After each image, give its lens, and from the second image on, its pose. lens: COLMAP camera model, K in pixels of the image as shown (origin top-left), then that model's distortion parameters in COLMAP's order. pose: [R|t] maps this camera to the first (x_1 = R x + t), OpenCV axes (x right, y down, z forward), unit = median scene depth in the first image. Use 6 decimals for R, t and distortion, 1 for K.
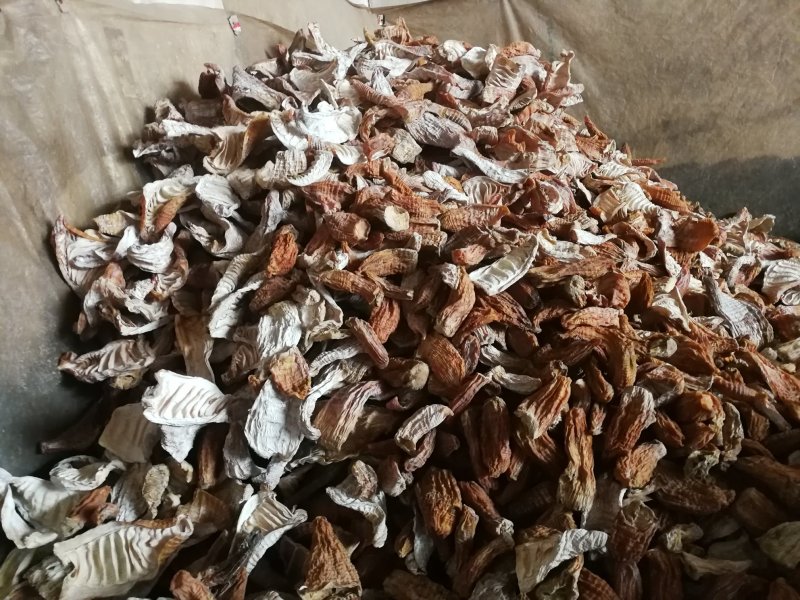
lens RADIAL K [[607.6, 0, 392.4], [0, 607.6, 302.1], [0, 0, 1]] dist [0.047064, -0.050689]
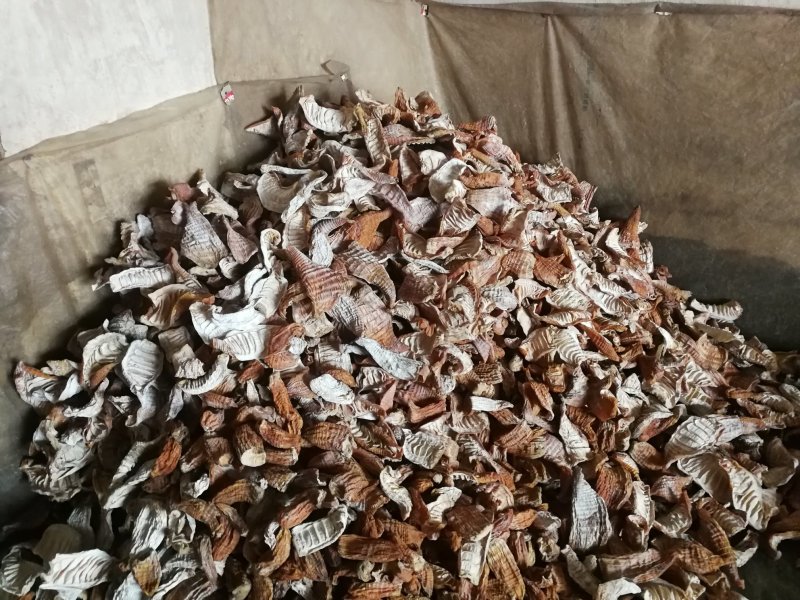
lens RADIAL K [[600.9, 0, 400.0], [0, 600.9, 300.0], [0, 0, 1]] dist [0.044378, -0.039853]
pose [[0.973178, 0.204898, -0.104604, 0.275282], [-0.165298, 0.939025, 0.301511, -0.660647], [0.160005, -0.276133, 0.947707, -0.012627]]
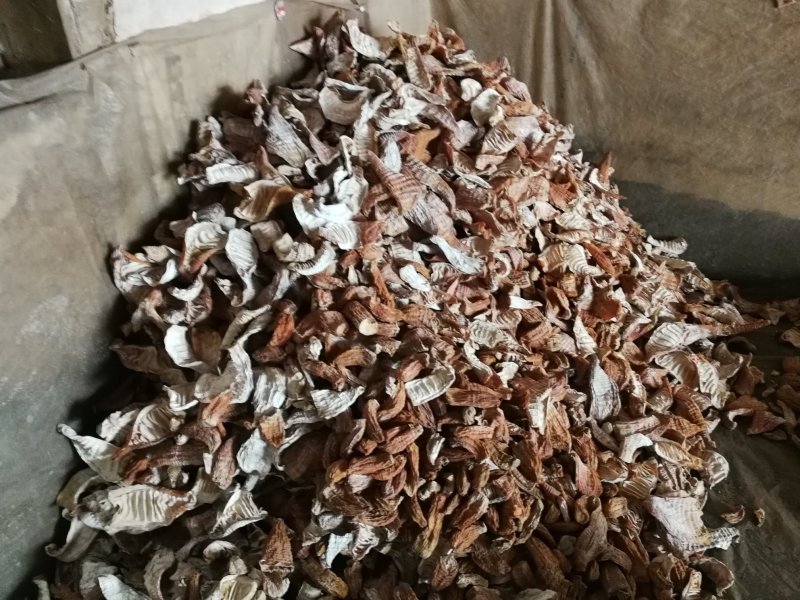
lens RADIAL K [[600.9, 0, 400.0], [0, 600.9, 300.0], [0, 0, 1]] dist [0.044378, -0.039853]
pose [[0.970672, 0.224479, 0.086053, -0.041909], [-0.240219, 0.919827, 0.310183, -0.499961], [-0.009524, -0.321757, 0.946774, -0.226482]]
